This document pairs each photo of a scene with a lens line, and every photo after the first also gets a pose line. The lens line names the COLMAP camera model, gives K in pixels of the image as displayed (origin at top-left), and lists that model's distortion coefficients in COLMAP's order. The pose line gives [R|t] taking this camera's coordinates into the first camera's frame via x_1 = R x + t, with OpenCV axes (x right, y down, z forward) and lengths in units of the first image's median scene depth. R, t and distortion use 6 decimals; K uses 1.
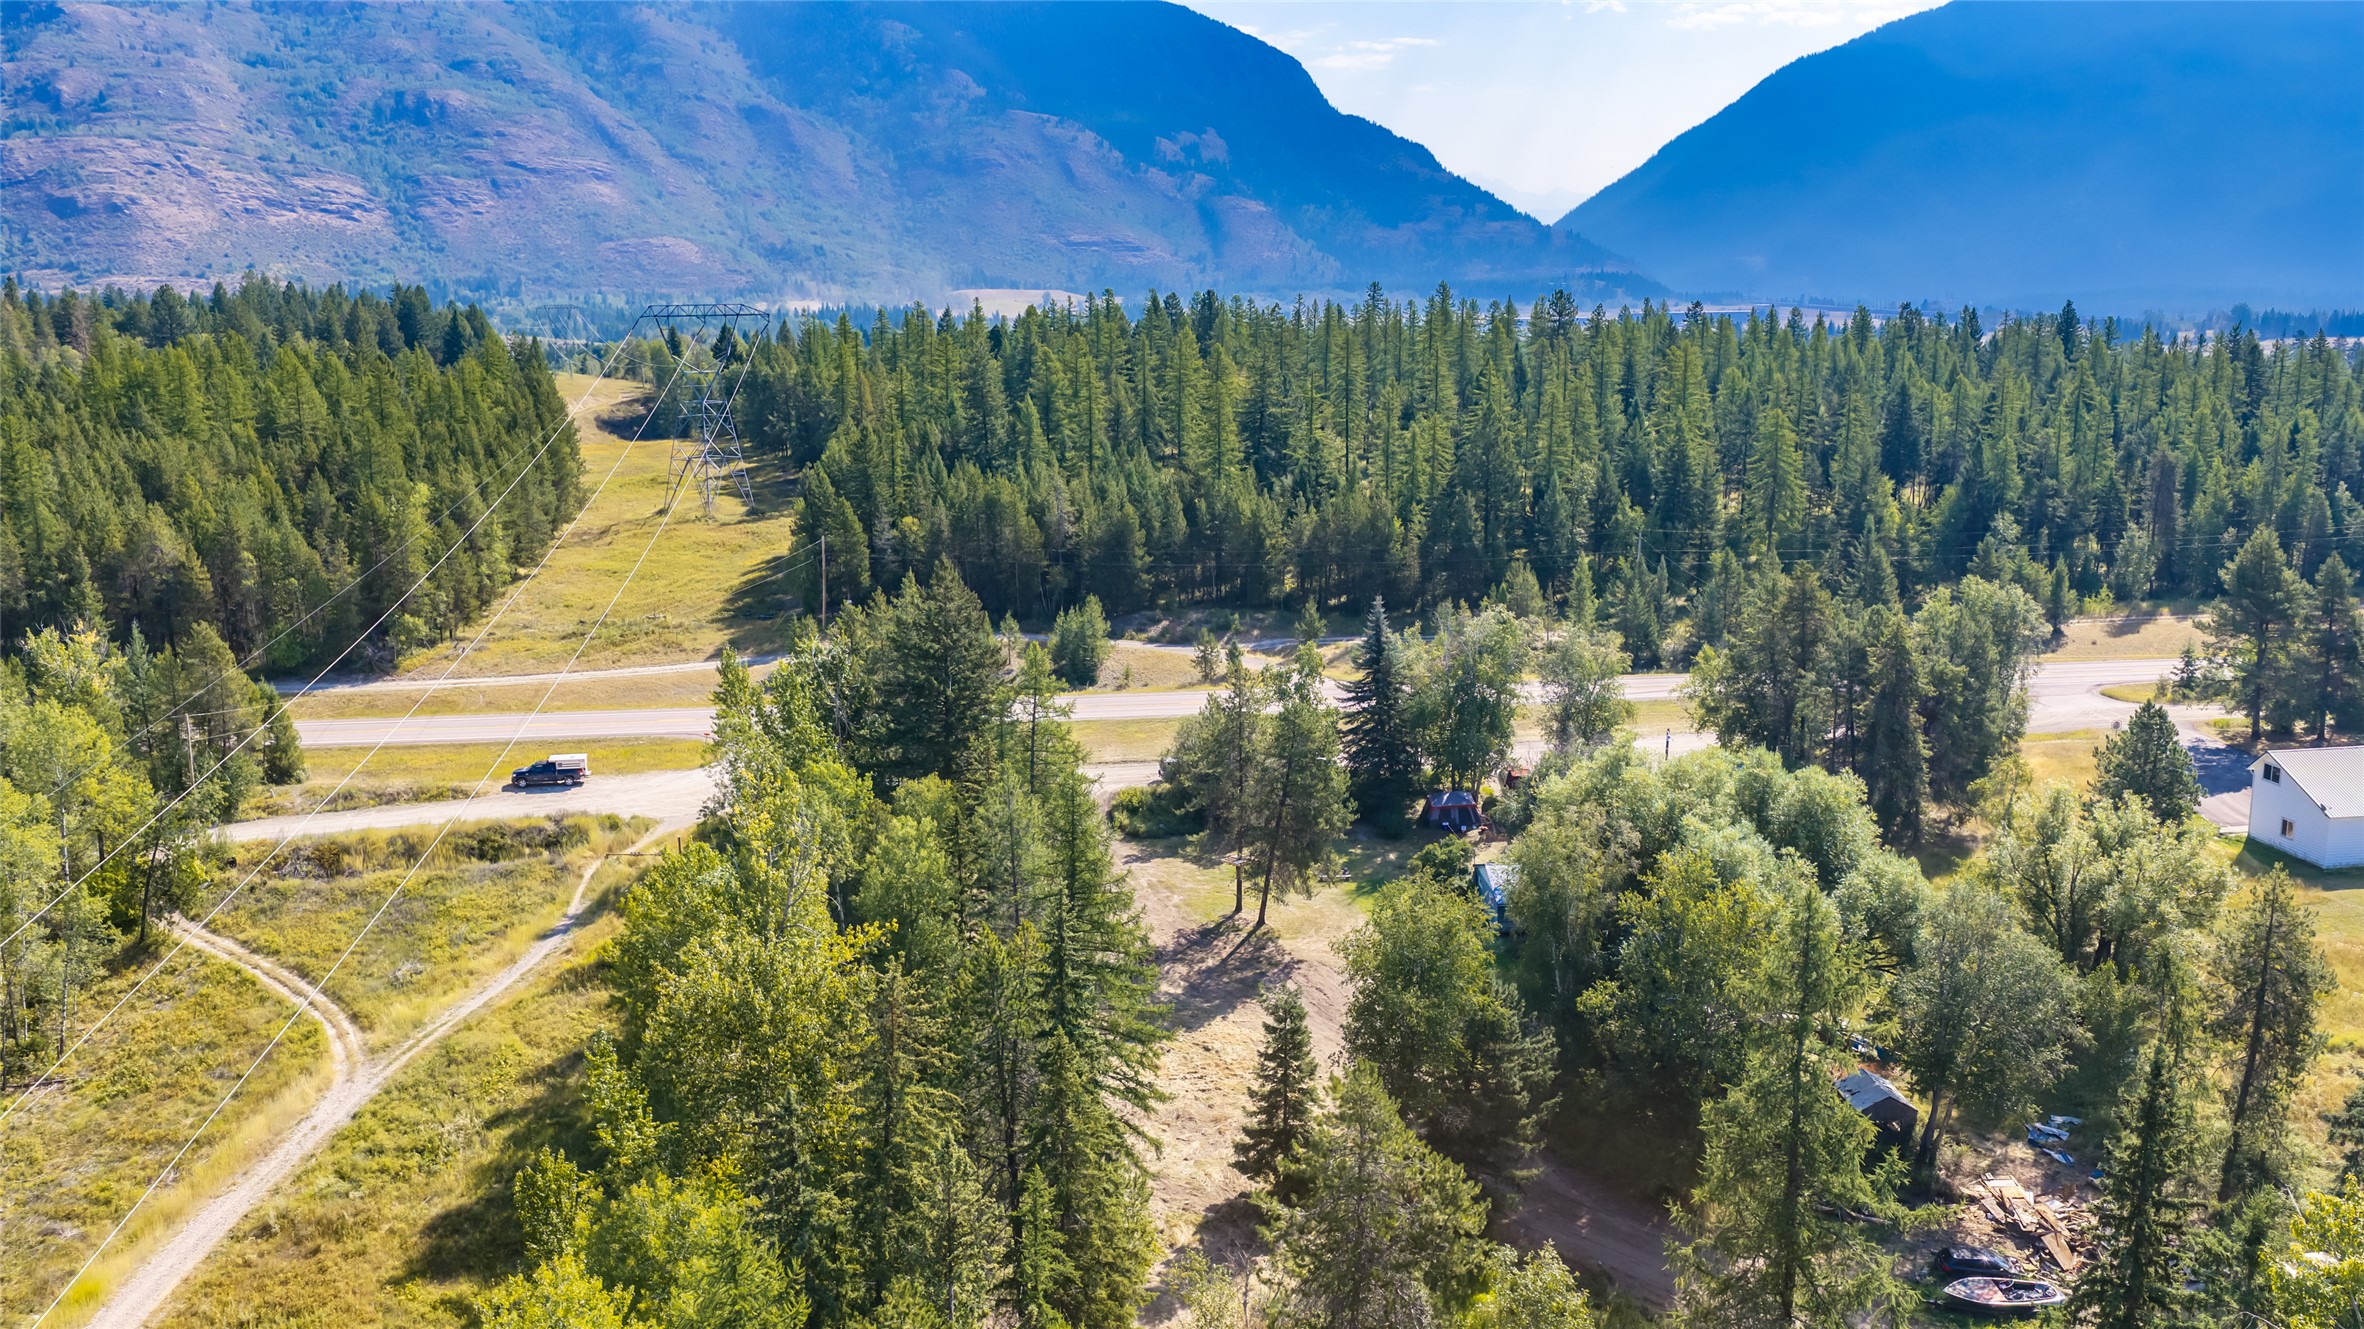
lens RADIAL K [[1944.3, 0, 1183.2], [0, 1944.3, 664.5], [0, 0, 1]] dist [0.025377, -0.043514]
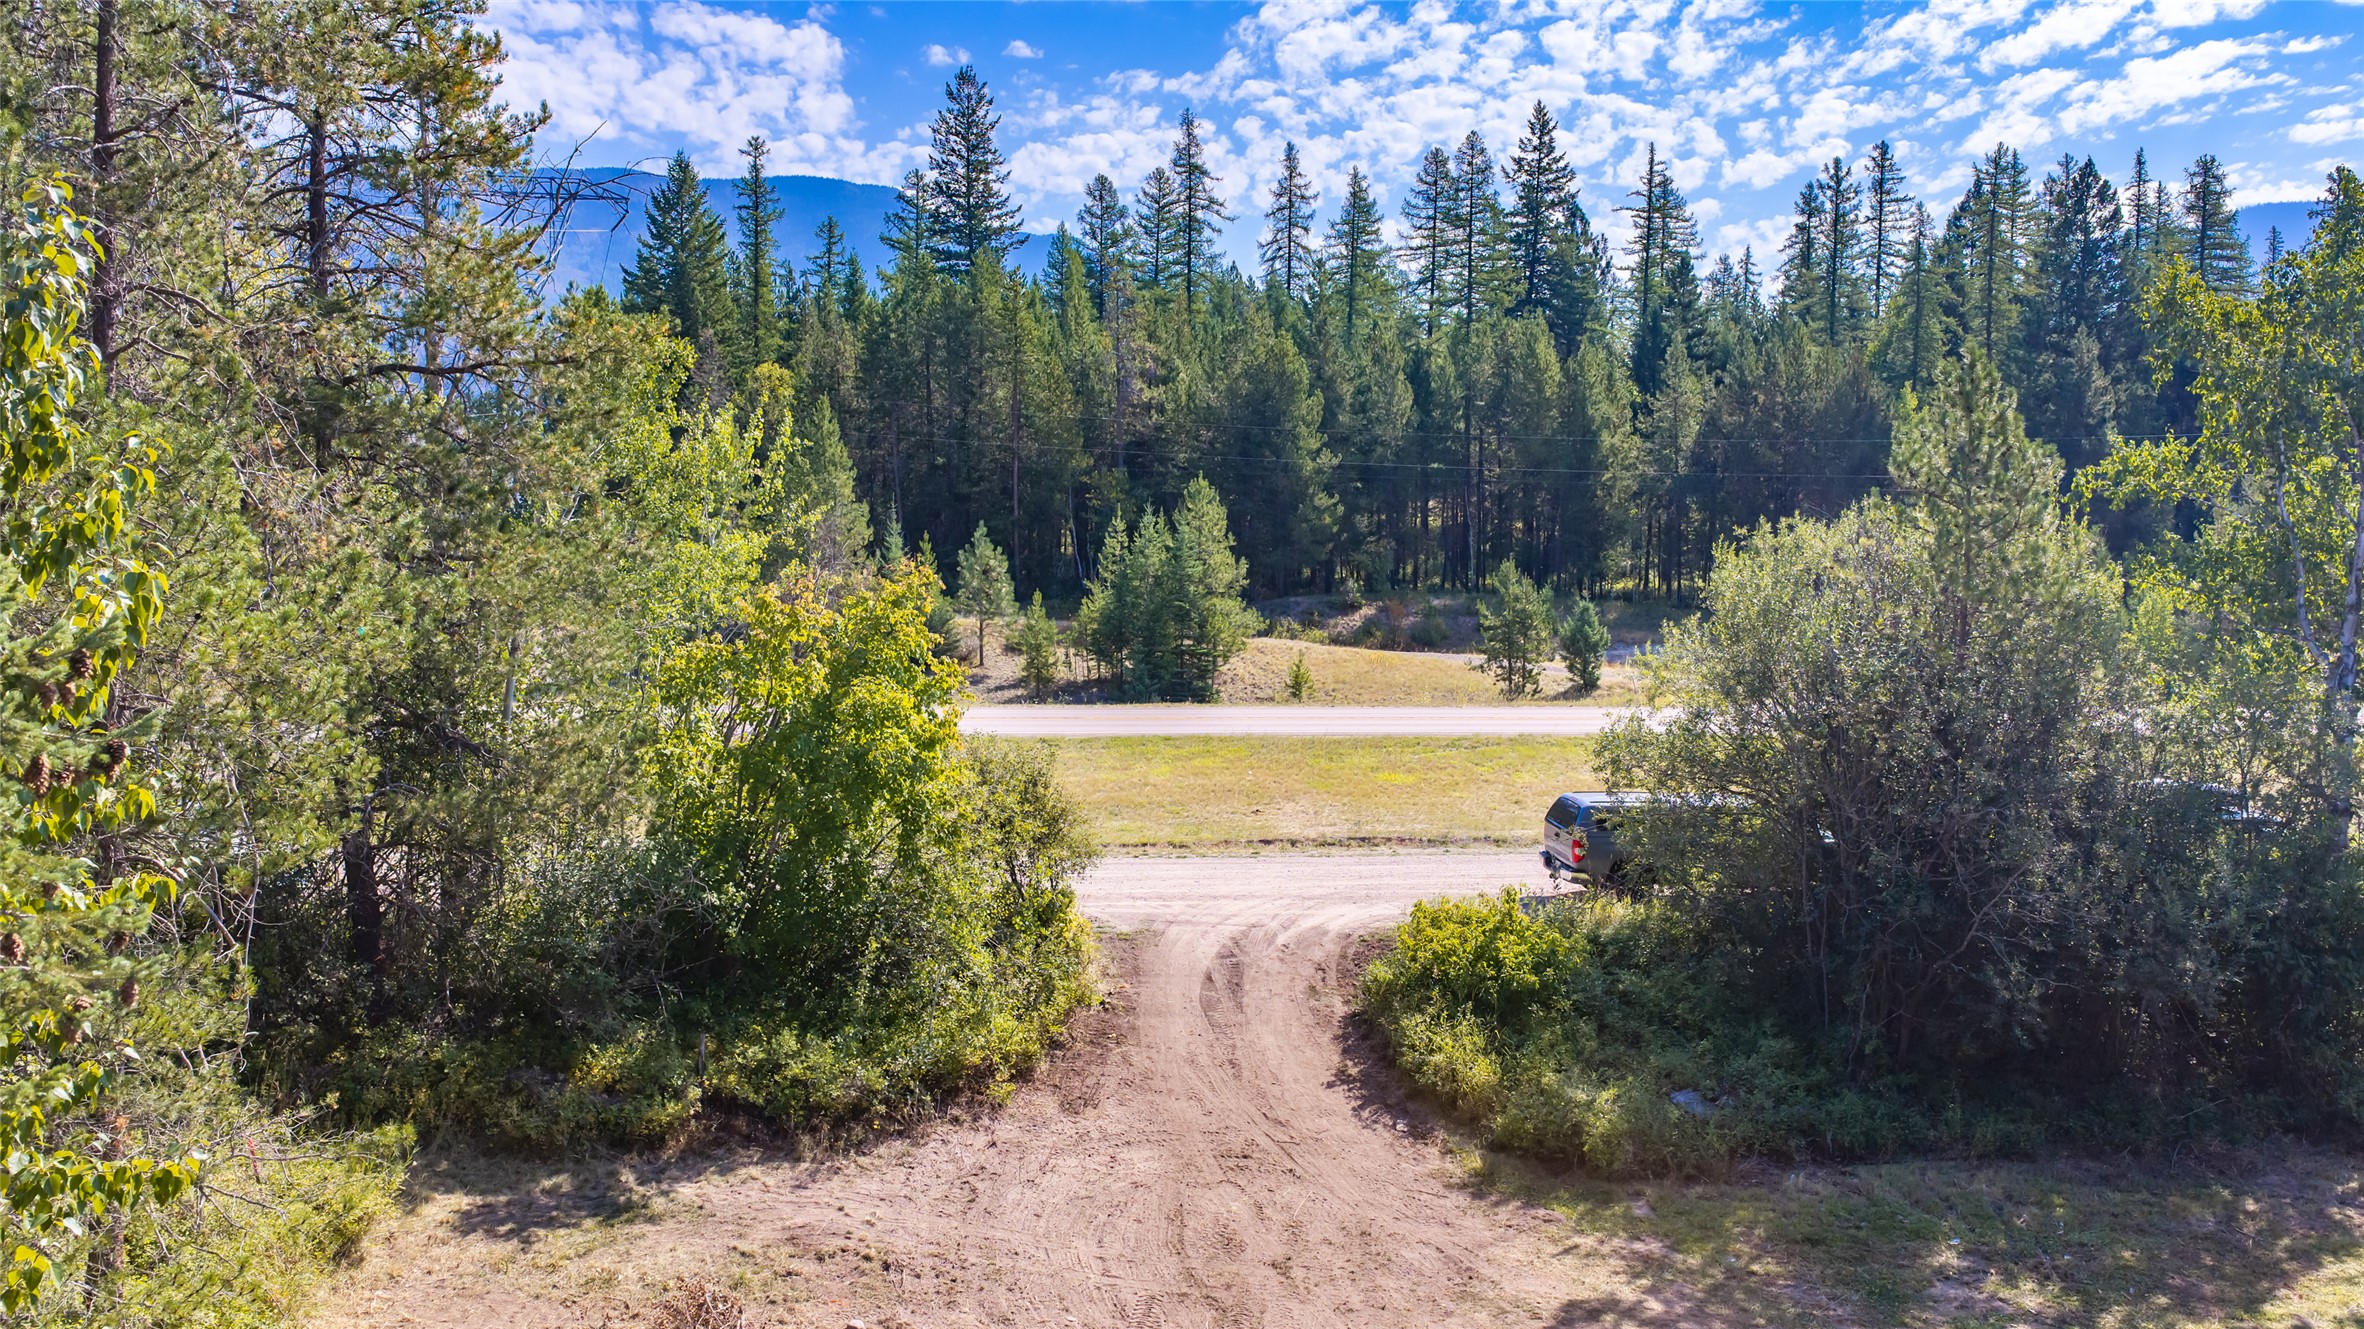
lens RADIAL K [[1917.2, 0, 1183.6], [0, 1917.2, 665.4], [0, 0, 1]] dist [0.008291, 0.001839]
pose [[0.999433, 0.012216, -0.031376, -0.038026], [-0.016747, 0.988774, -0.148477, 0.054119], [0.029210, 0.148918, 0.988418, 0.633384]]
